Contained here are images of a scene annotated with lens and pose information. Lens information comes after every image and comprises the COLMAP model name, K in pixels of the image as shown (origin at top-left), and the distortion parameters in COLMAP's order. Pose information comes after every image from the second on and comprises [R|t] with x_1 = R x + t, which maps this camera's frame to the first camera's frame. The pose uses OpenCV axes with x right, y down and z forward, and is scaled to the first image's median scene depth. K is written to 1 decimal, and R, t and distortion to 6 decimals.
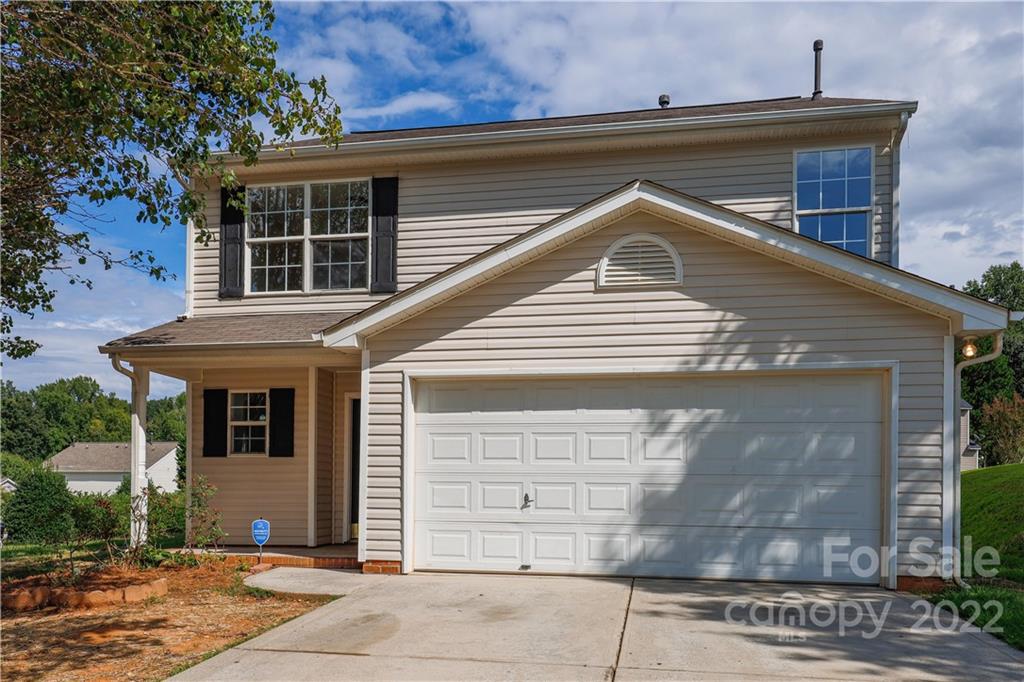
lens RADIAL K [[743.3, 0, 512.0], [0, 743.3, 341.0], [0, 0, 1]] dist [-0.001726, -0.001309]
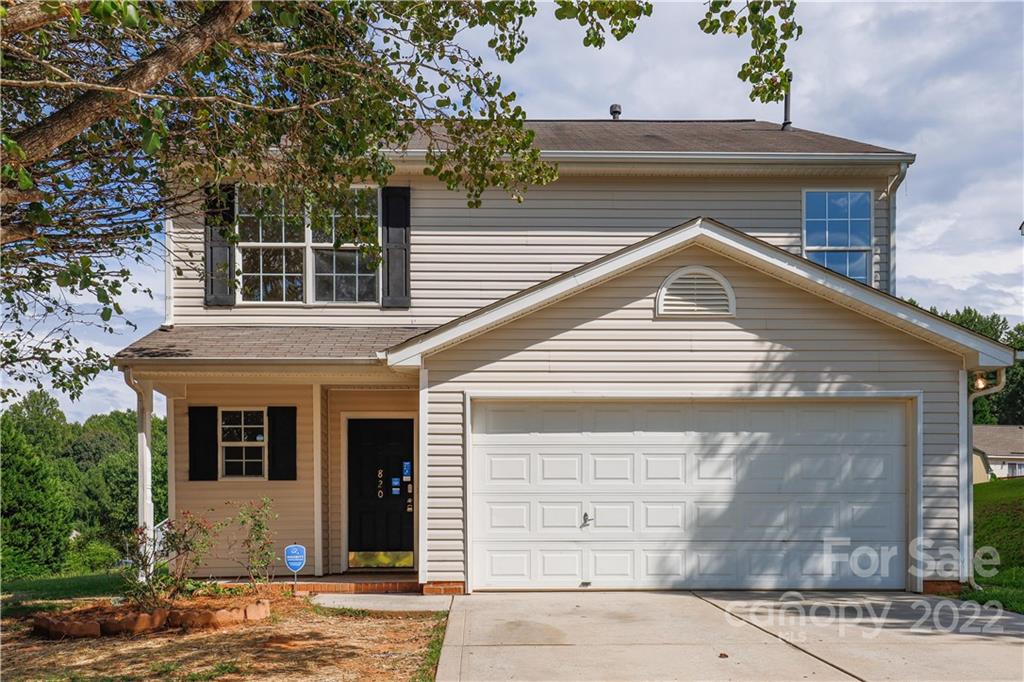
lens RADIAL K [[872.0, 0, 512.0], [0, 872.0, 341.0], [0, 0, 1]] dist [0.008989, -0.000670]
pose [[0.980419, 0.029752, 0.194665, -0.323845], [-0.026760, 0.999480, -0.017981, -0.008379], [-0.195098, 0.012420, 0.980705, -0.169586]]
